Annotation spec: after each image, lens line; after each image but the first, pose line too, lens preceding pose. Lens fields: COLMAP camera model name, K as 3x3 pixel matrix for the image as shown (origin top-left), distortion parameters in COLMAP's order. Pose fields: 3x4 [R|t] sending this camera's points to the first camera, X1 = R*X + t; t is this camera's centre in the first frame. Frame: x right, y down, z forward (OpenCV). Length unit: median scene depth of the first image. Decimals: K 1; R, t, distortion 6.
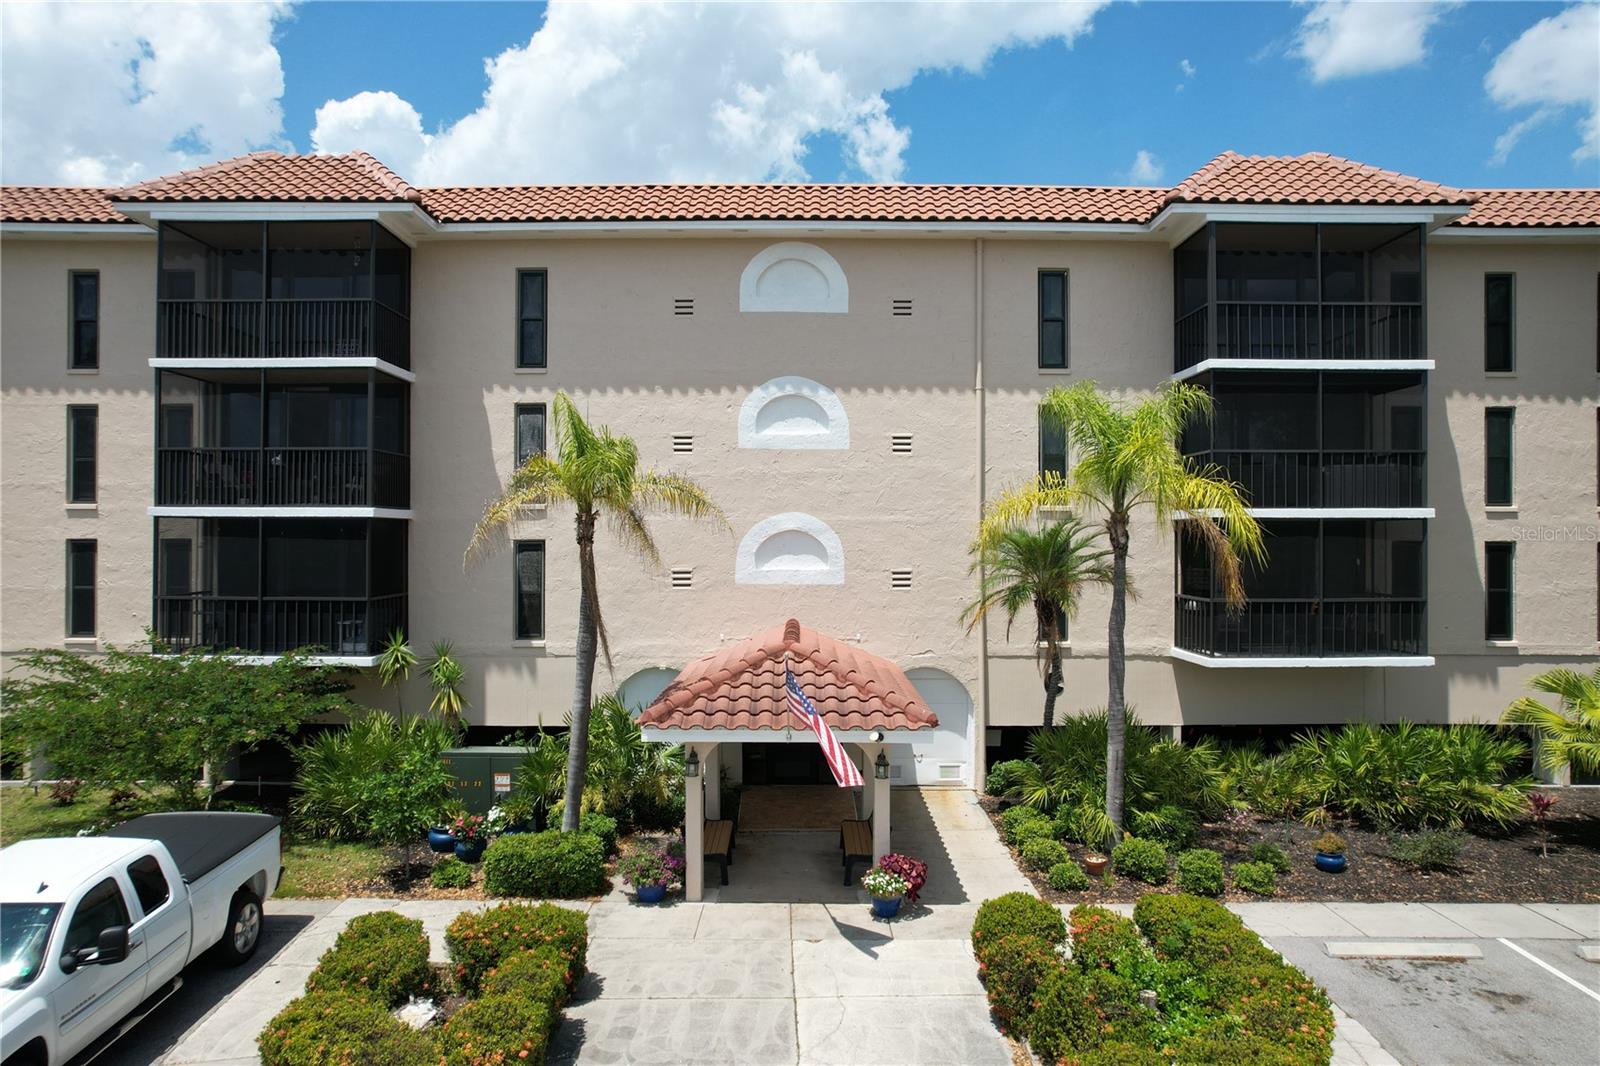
lens RADIAL K [[1021.3, 0, 803.4], [0, 1021.3, 541.9], [0, 0, 1]] dist [-0.084364, 0.077675]
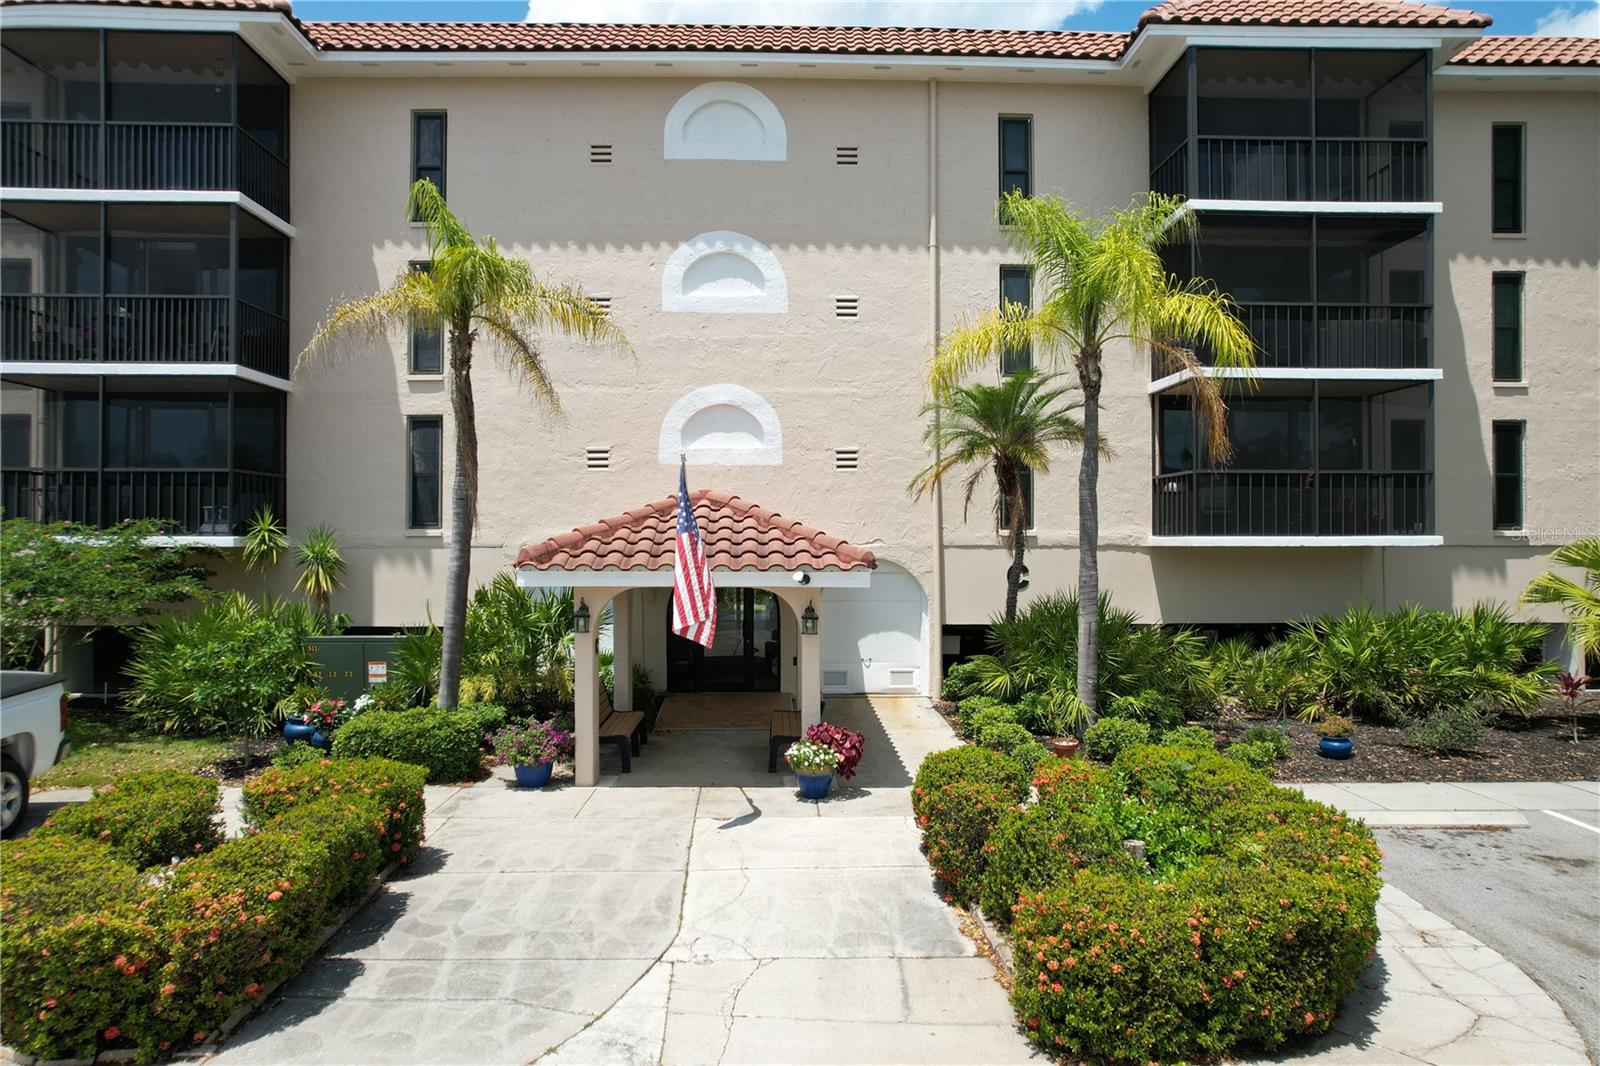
lens RADIAL K [[1021.3, 0, 803.4], [0, 1021.3, 541.9], [0, 0, 1]] dist [-0.084364, 0.077675]
pose [[0.999608, -0.001858, 0.027921, 0.037714], [0.001852, 0.999998, 0.000241, 0.120880], [-0.027921, -0.000189, 0.999610, 0.127325]]
